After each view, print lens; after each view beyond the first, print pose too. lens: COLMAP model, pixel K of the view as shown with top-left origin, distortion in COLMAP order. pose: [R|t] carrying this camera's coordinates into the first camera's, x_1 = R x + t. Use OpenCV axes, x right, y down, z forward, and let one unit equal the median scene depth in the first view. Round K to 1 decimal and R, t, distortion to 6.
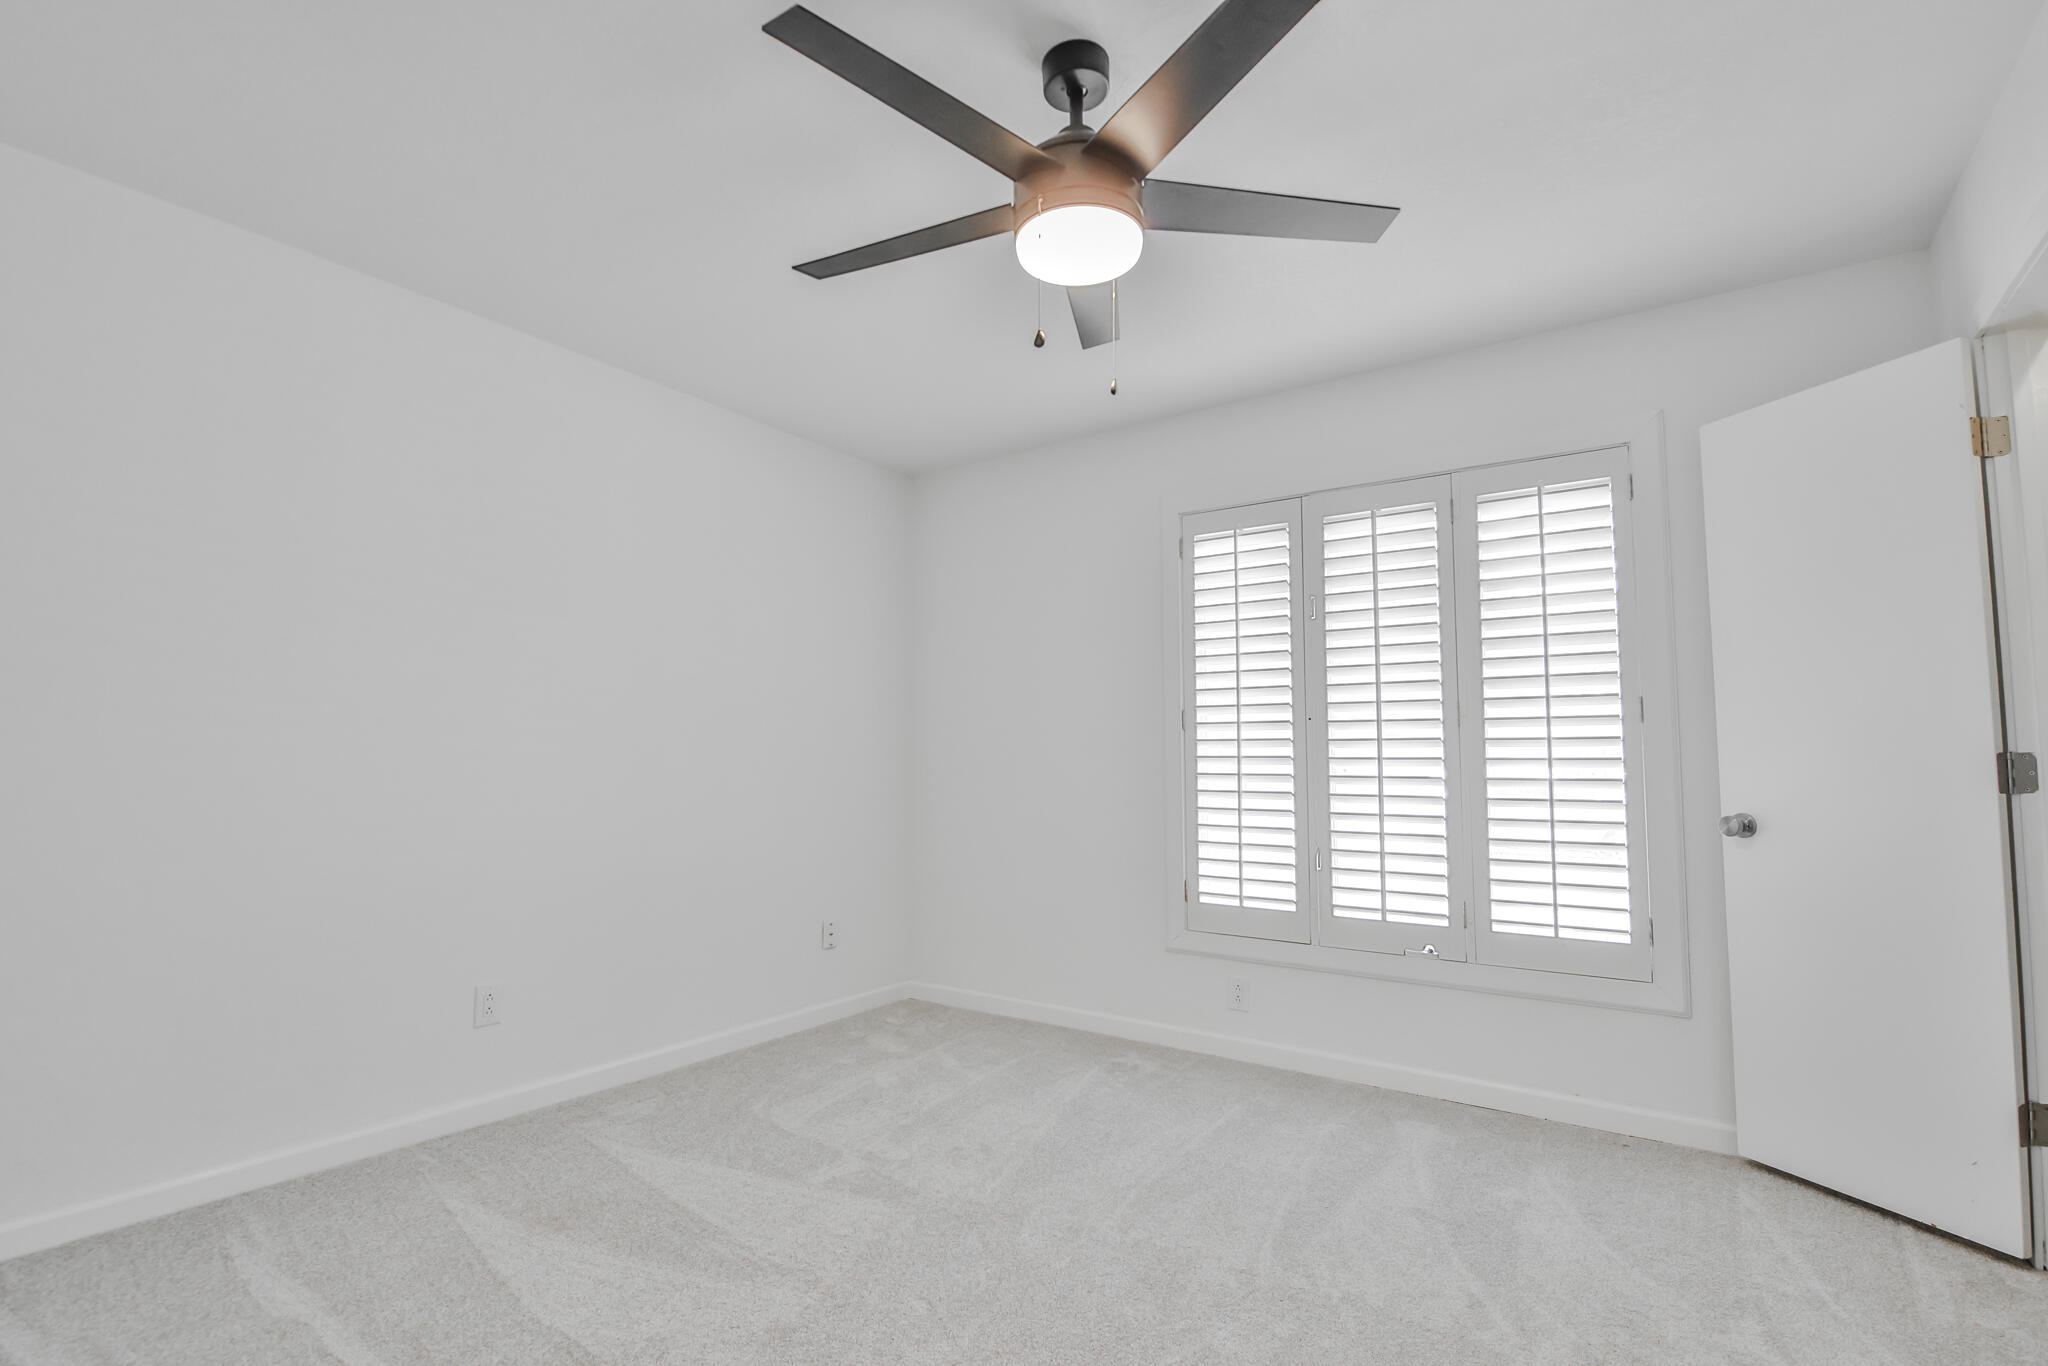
lens RADIAL K [[943.8, 0, 1050.1], [0, 943.8, 674.0], [0, 0, 1]] dist [-0.001564, -0.010852]
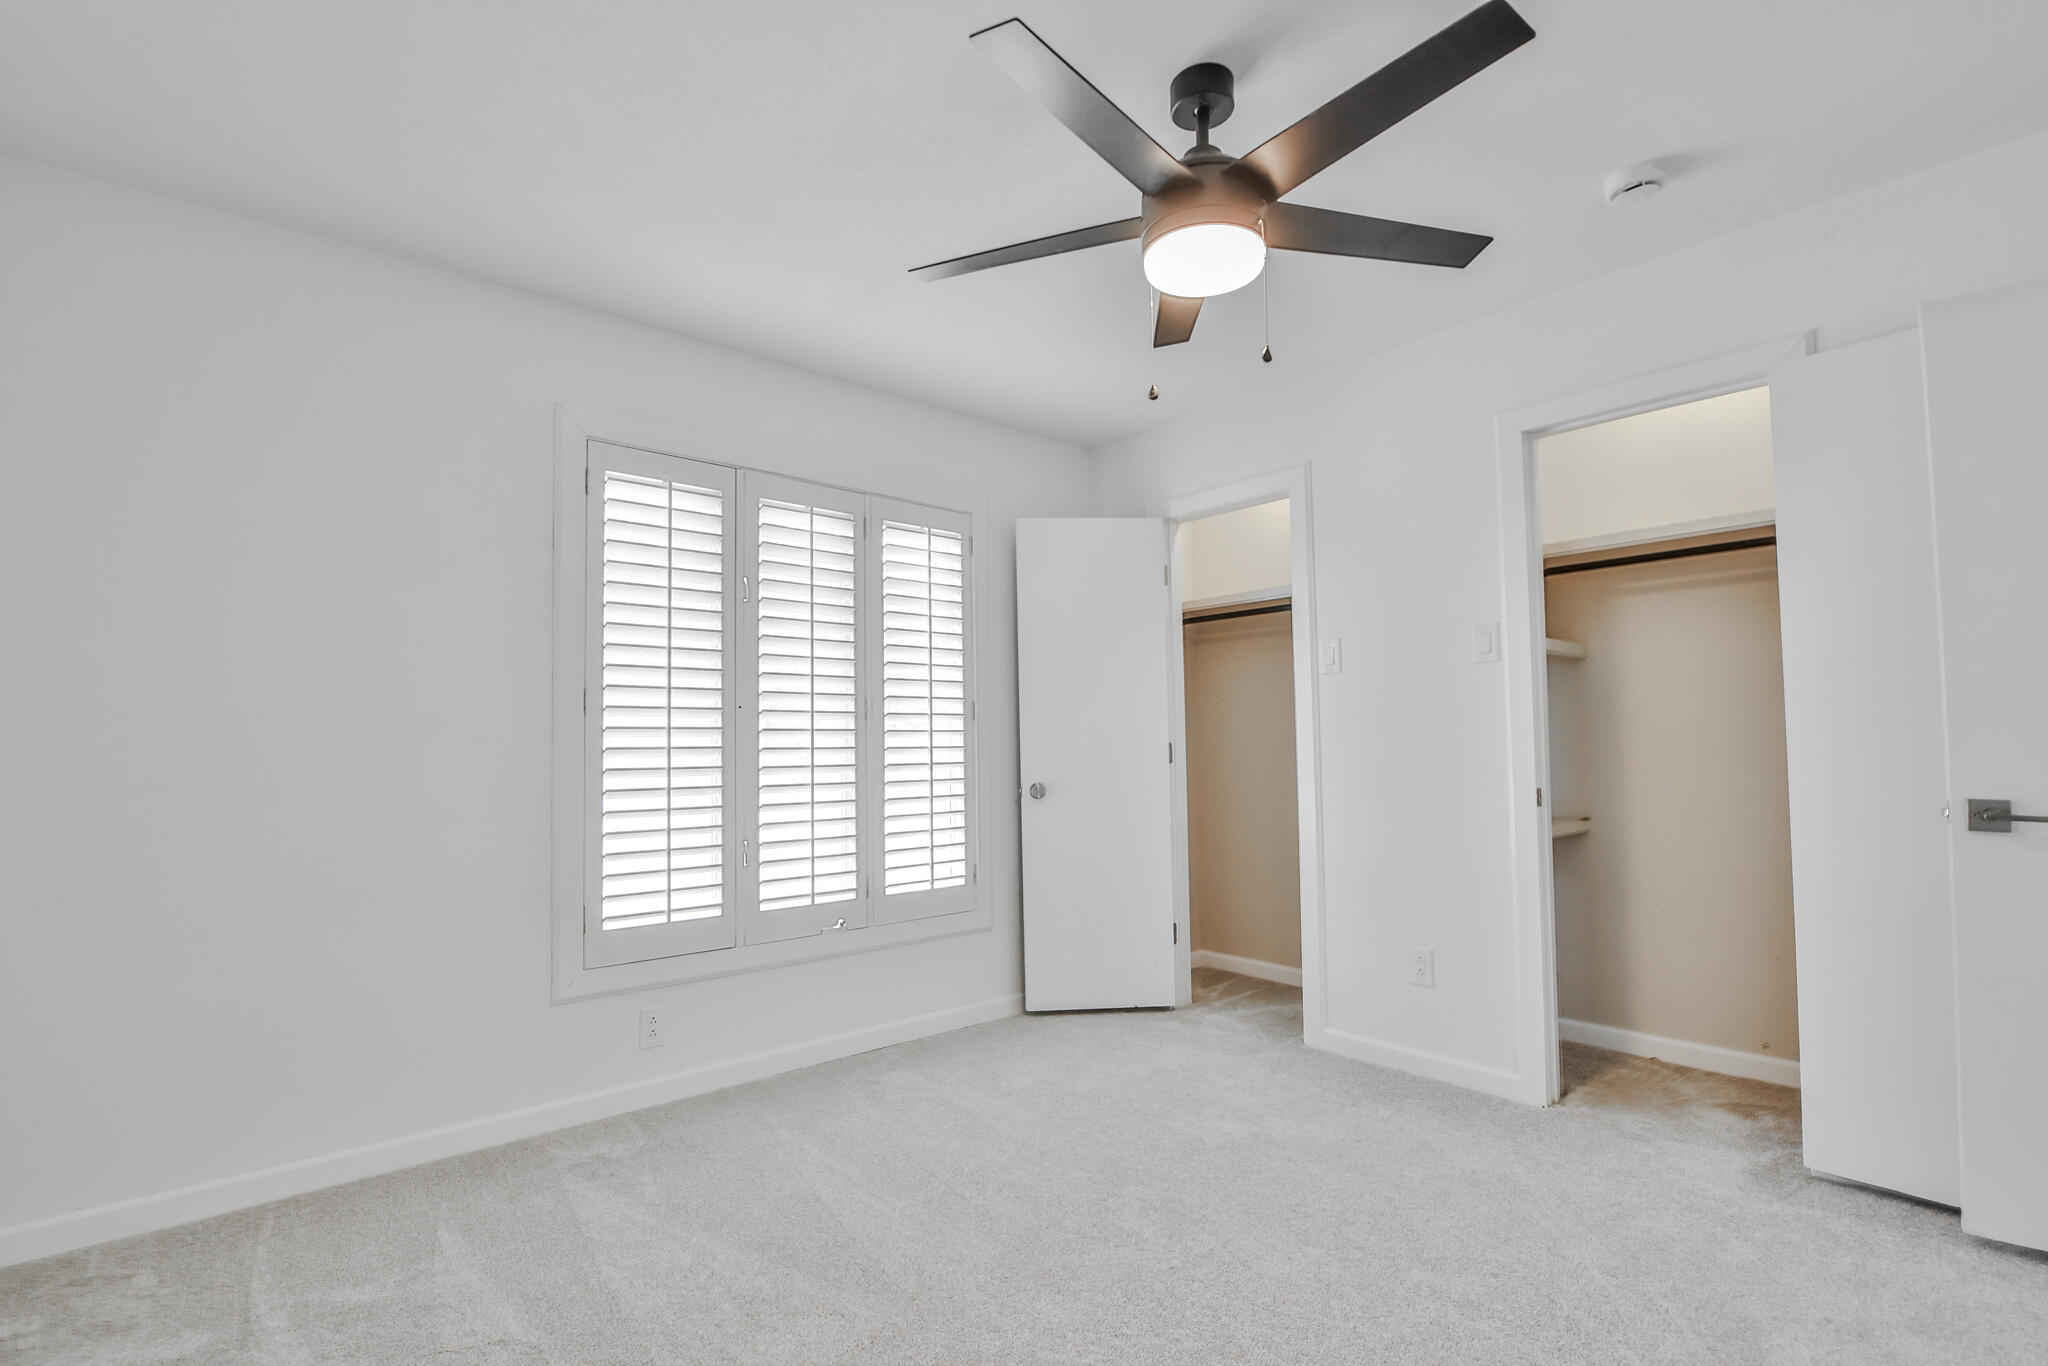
lens RADIAL K [[948.6, 0, 1024.0], [0, 948.6, 683.0], [0, 0, 1]] dist [-0.008394, -0.005156]
pose [[0.254864, 0.065509, 0.964755, -0.578068], [-0.065153, 0.996599, -0.050459, 0.054787], [-0.964779, -0.049996, 0.258265, 0.499090]]
